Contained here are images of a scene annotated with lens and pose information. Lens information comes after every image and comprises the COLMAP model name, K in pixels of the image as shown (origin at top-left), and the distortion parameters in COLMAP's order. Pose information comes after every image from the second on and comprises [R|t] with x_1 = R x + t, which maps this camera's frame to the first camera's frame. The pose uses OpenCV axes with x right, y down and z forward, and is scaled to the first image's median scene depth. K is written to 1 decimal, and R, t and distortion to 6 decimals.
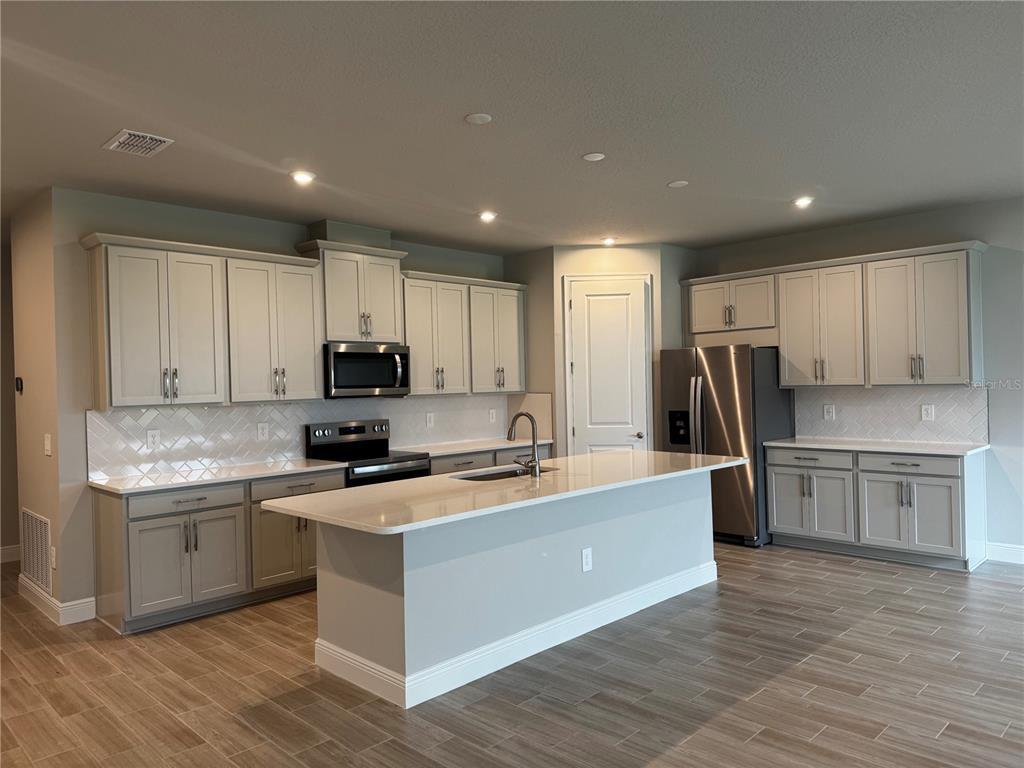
lens RADIAL K [[710.2, 0, 512.0], [0, 710.2, 384.0], [0, 0, 1]] dist [0.126492, -0.176232]
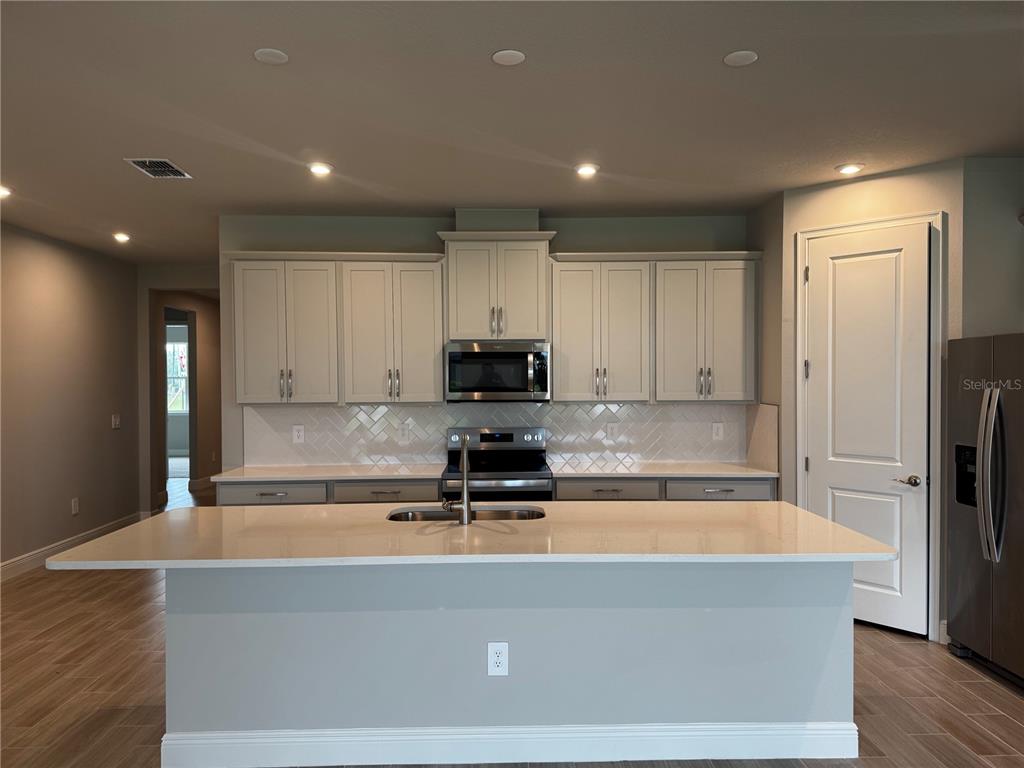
lens RADIAL K [[710.2, 0, 512.0], [0, 710.2, 384.0], [0, 0, 1]] dist [0.126492, -0.176232]
pose [[0.722059, 0.023650, -0.691427, 0.416499], [-0.013201, 0.999705, 0.020409, -0.021835], [0.691706, -0.005608, 0.722158, 0.368728]]
